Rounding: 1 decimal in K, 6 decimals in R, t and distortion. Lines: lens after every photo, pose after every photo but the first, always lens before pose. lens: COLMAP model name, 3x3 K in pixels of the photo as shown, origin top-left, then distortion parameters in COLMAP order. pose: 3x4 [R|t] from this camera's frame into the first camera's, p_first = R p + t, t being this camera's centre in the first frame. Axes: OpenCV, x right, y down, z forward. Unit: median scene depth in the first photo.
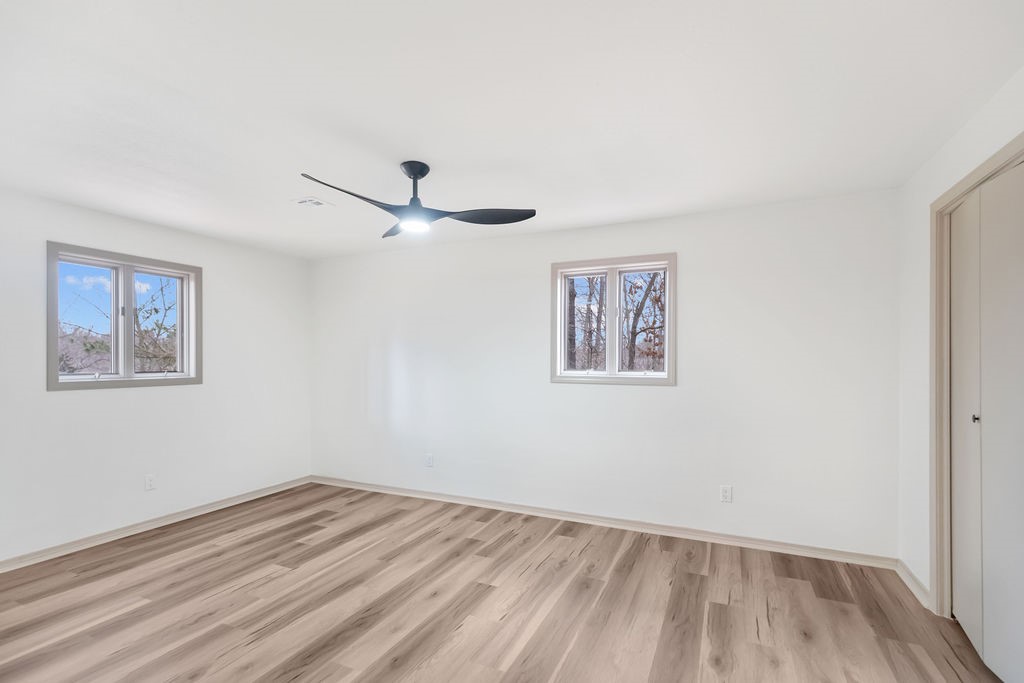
lens RADIAL K [[469.5, 0, 511.0], [0, 469.5, 361.1], [0, 0, 1]] dist [0.001506, 0.000080]
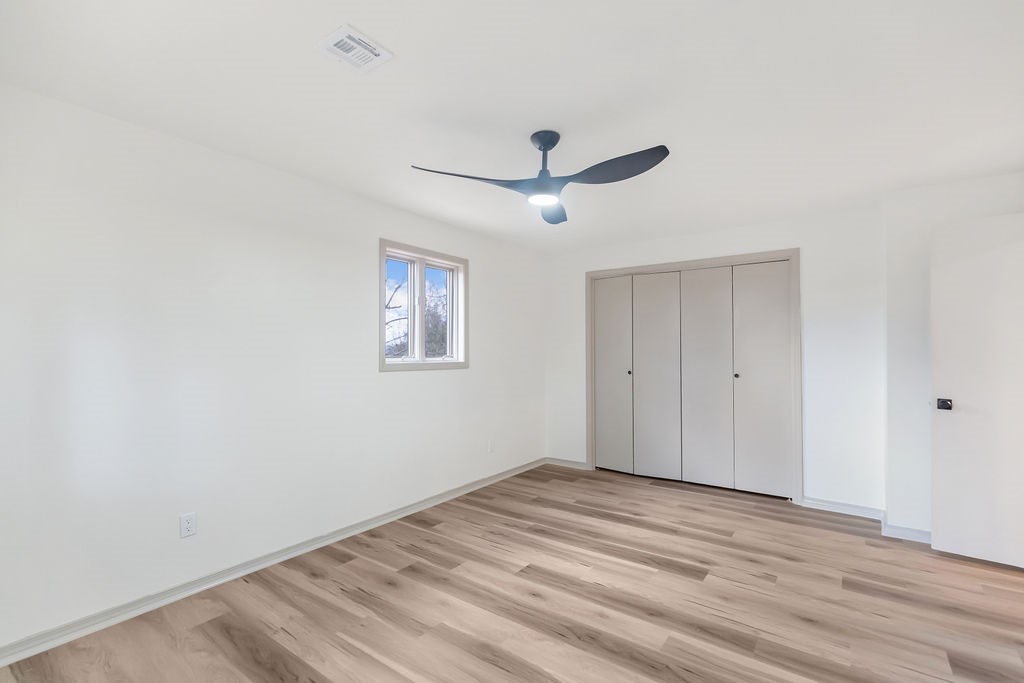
lens RADIAL K [[474.1, 0, 512.0], [0, 474.1, 352.1], [0, 0, 1]] dist [0.003904, 0.000706]
pose [[0.185910, -0.004838, 0.982555, -0.920995], [0.002752, 0.999987, 0.004403, 0.006604], [-0.982563, 0.001885, 0.185921, 0.728886]]
